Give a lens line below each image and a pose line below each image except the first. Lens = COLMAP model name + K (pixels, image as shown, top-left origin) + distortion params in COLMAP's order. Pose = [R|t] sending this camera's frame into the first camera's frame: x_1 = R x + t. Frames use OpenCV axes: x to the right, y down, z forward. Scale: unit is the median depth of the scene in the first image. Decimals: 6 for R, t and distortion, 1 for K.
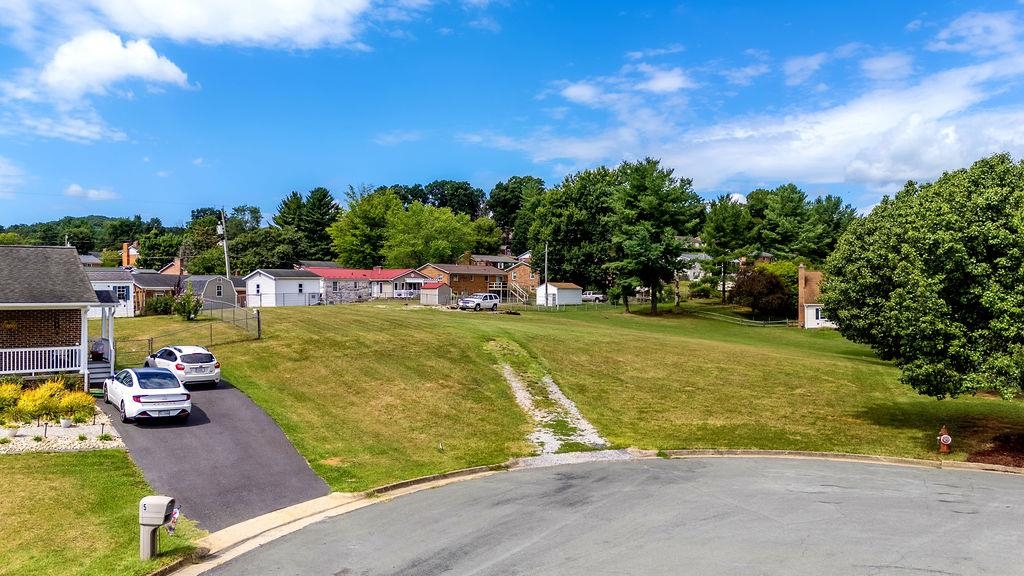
lens RADIAL K [[756.0, 0, 512.0], [0, 756.0, 288.0], [0, 0, 1]] dist [0.077995, -0.084536]
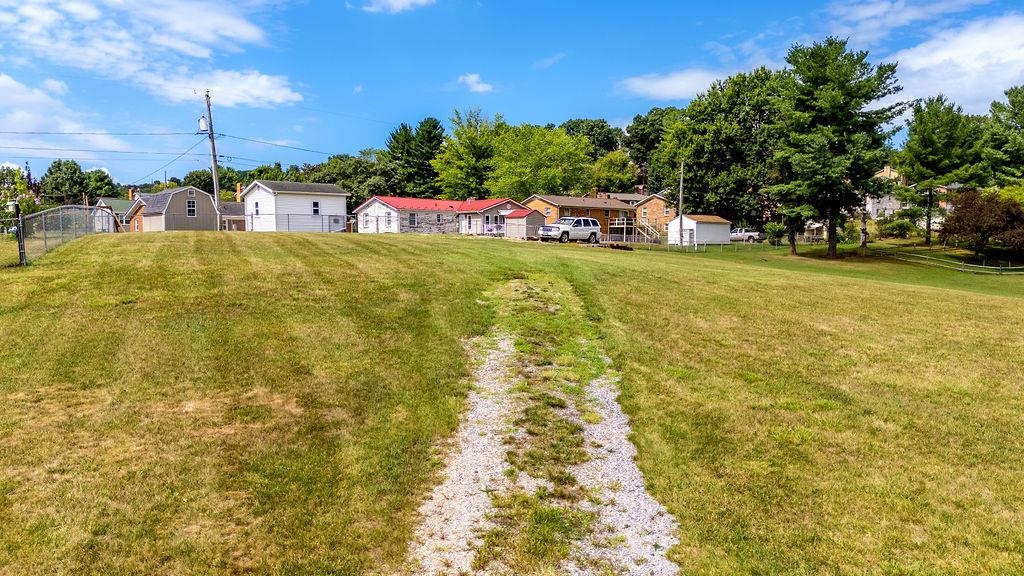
lens RADIAL K [[753.1, 0, 500.4], [0, 753.1, 290.0], [0, 0, 1]] dist [0.039755, -0.083643]
pose [[0.979215, 0.016217, -0.202177, 0.022845], [-0.002639, 0.997733, 0.067246, 0.018736], [0.202809, -0.065314, 0.977038, 0.226363]]
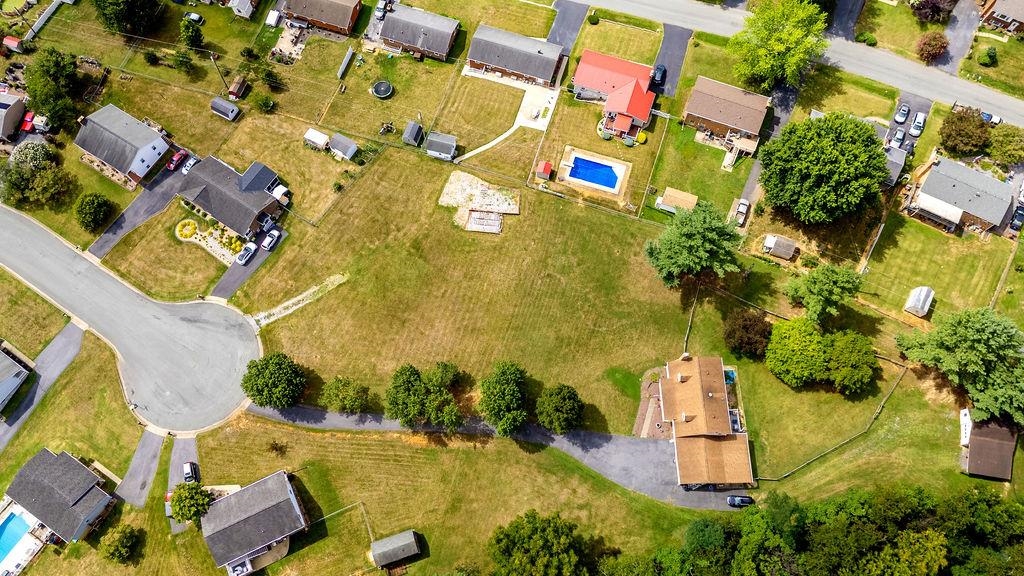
lens RADIAL K [[756.0, 0, 512.0], [0, 756.0, 288.0], [0, 0, 1]] dist [0.077995, -0.084536]
pose [[0.332838, 0.892335, -0.304887, 0.572292], [0.003991, 0.321986, 0.946736, -1.358654], [0.942975, -0.316327, 0.103608, 0.562376]]
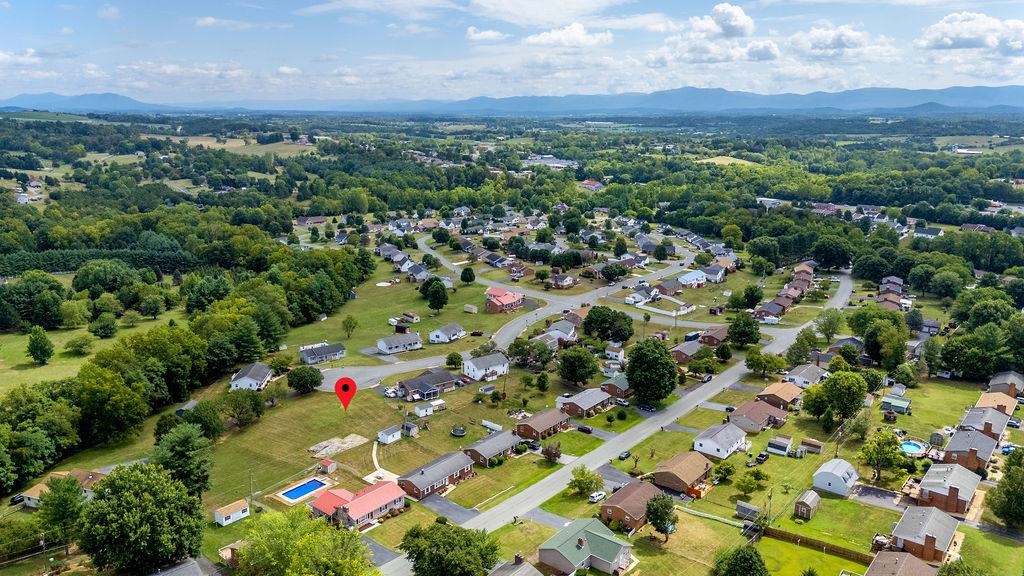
lens RADIAL K [[756.0, 0, 512.0], [0, 756.0, 288.0], [0, 0, 1]] dist [0.077995, -0.084536]
pose [[-0.999500, -0.006601, 0.030928, -0.603016], [0.000306, 0.975904, 0.218201, -0.848394], [-0.031623, 0.218101, -0.975414, 2.623768]]
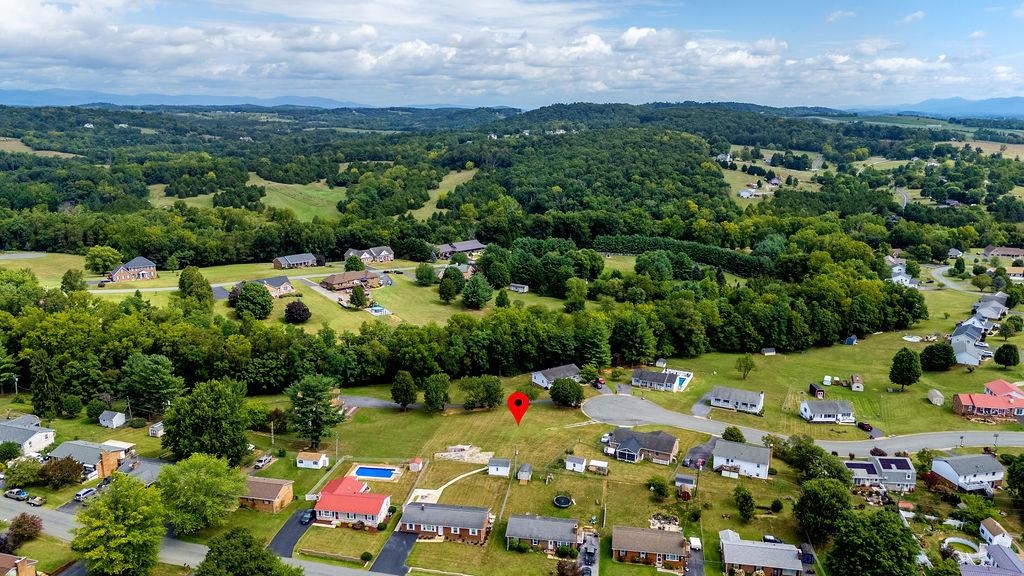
lens RADIAL K [[756.0, 0, 512.0], [0, 756.0, 288.0], [0, 0, 1]] dist [0.077995, -0.084536]
pose [[-0.476876, -0.203337, 0.855128, -1.777052], [-0.017296, 0.974857, 0.222161, -0.869082], [-0.878801, 0.091153, -0.468402, 1.511110]]
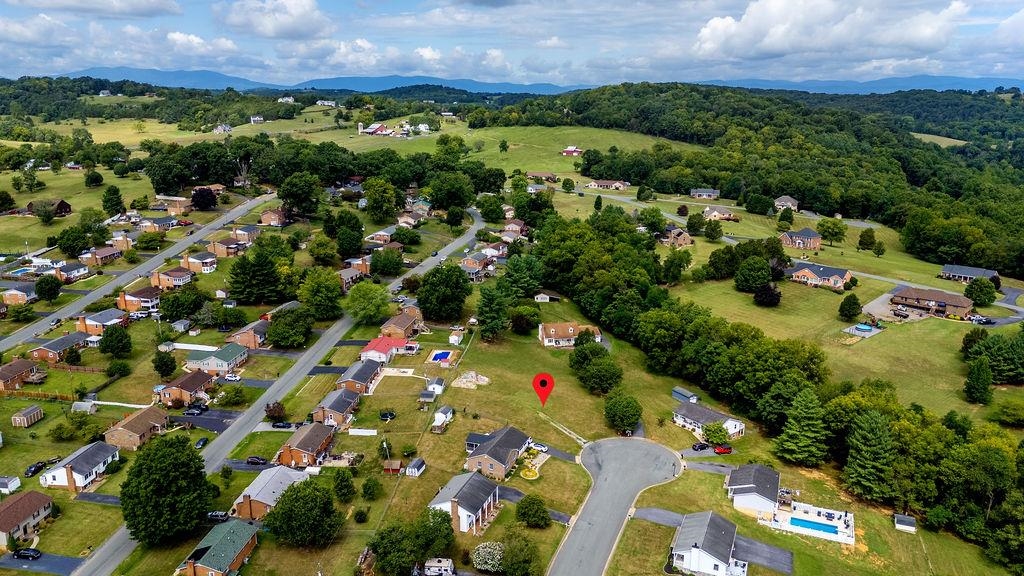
lens RADIAL K [[756.0, 0, 512.0], [0, 756.0, 288.0], [0, 0, 1]] dist [0.077995, -0.084536]
pose [[0.855616, -0.120734, 0.503333, -1.105450], [-0.013382, 0.966931, 0.254685, -0.854924], [-0.517438, -0.224649, 0.825707, -1.231651]]
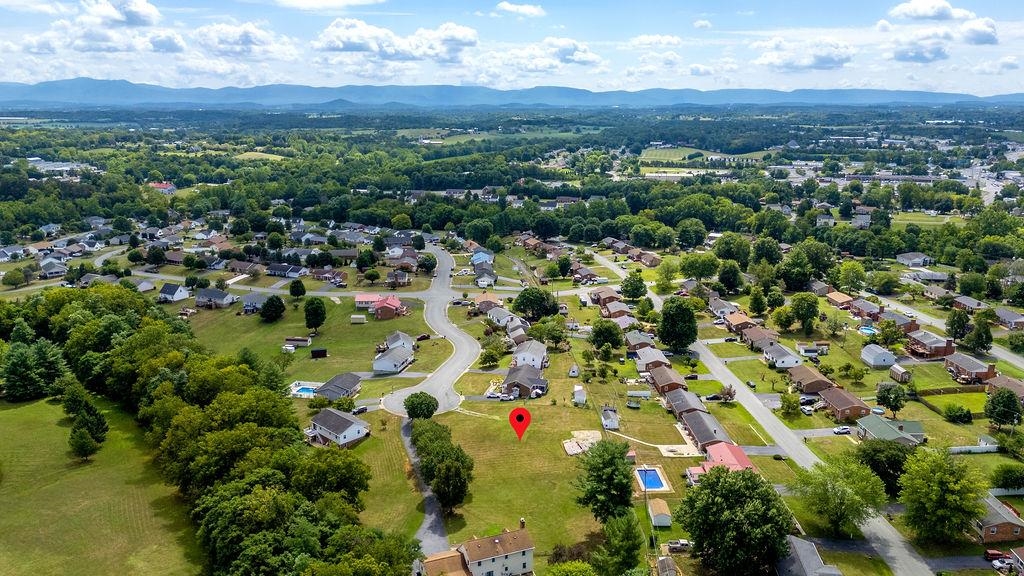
lens RADIAL K [[756.0, 0, 512.0], [0, 756.0, 288.0], [0, 0, 1]] dist [0.077995, -0.084536]
pose [[-0.769180, 0.152534, -0.620560, 1.307475], [0.009038, 0.973594, 0.228107, -0.863601], [0.638968, 0.169847, -0.750248, 2.065965]]
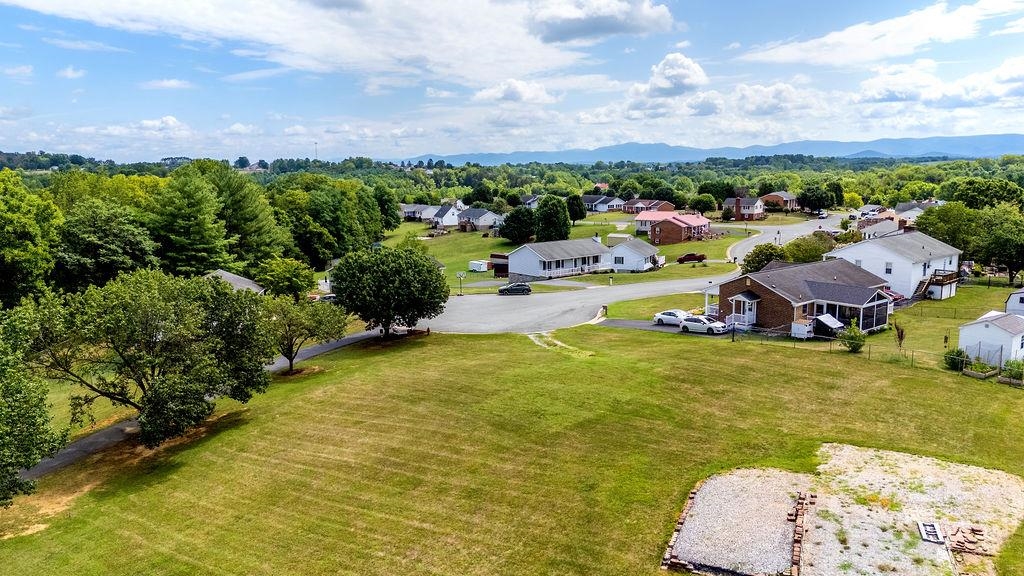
lens RADIAL K [[756.0, 0, 512.0], [0, 756.0, 288.0], [0, 0, 1]] dist [0.077995, -0.084536]
pose [[-0.999129, 0.021191, -0.035937, 0.070172], [0.015705, 0.989075, 0.146575, -0.108679], [0.038650, 0.145882, -0.988547, 0.977108]]
